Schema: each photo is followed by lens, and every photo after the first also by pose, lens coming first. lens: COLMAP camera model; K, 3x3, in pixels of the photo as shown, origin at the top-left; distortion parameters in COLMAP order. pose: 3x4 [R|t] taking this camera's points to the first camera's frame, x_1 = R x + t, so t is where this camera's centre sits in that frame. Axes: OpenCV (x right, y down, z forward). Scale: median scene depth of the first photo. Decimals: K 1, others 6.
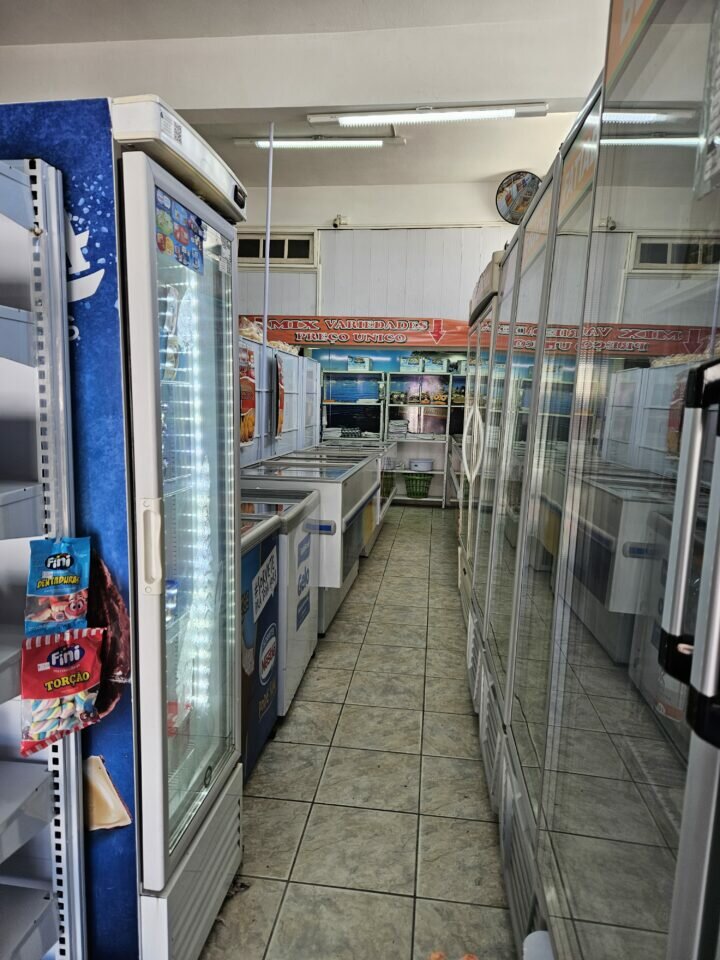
lens RADIAL K [[640.8, 0, 360.8], [0, 640.8, 497.1], [0, 0, 1]] dist [0.055560, -0.048265]
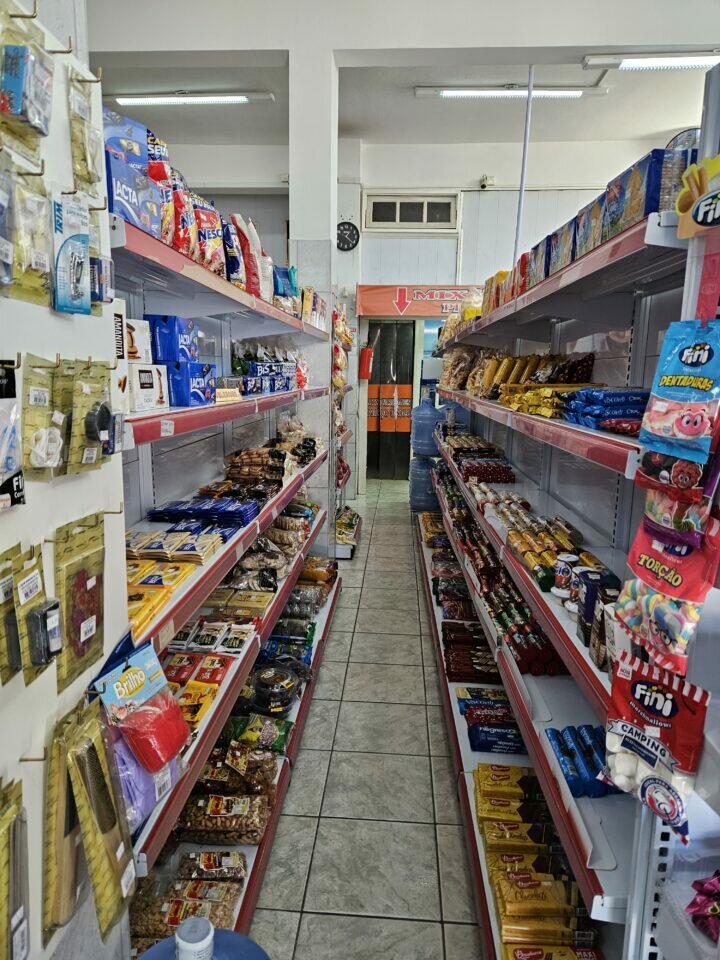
lens RADIAL K [[640.8, 0, 353.8], [0, 640.8, 489.2], [0, 0, 1]] dist [0.055560, -0.048265]
pose [[0.999210, -0.011675, 0.037985, -0.268241], [0.010514, 0.999476, 0.030612, -0.017711], [-0.038323, -0.030188, 0.998809, 0.068028]]
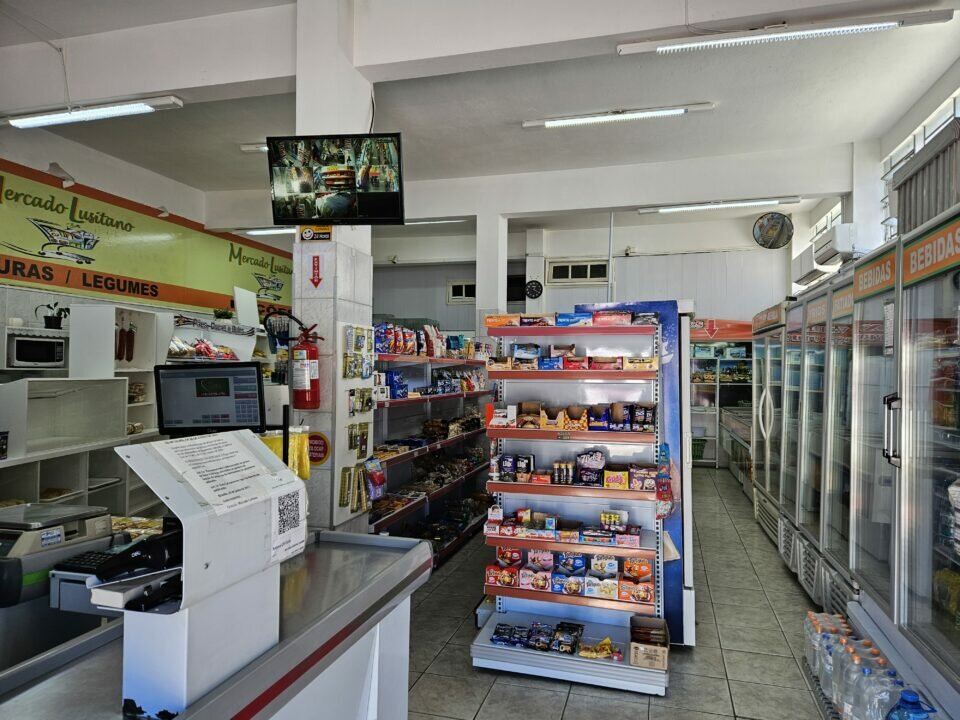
lens RADIAL K [[640.8, 0, 488.9], [0, 640.8, 361.6], [0, 0, 1]] dist [0.055560, -0.048265]
pose [[0.988682, -0.017536, -0.148997, -0.130310], [-0.007532, 0.986091, -0.166038, 0.028977], [0.149836, 0.165281, 0.974798, -0.325970]]
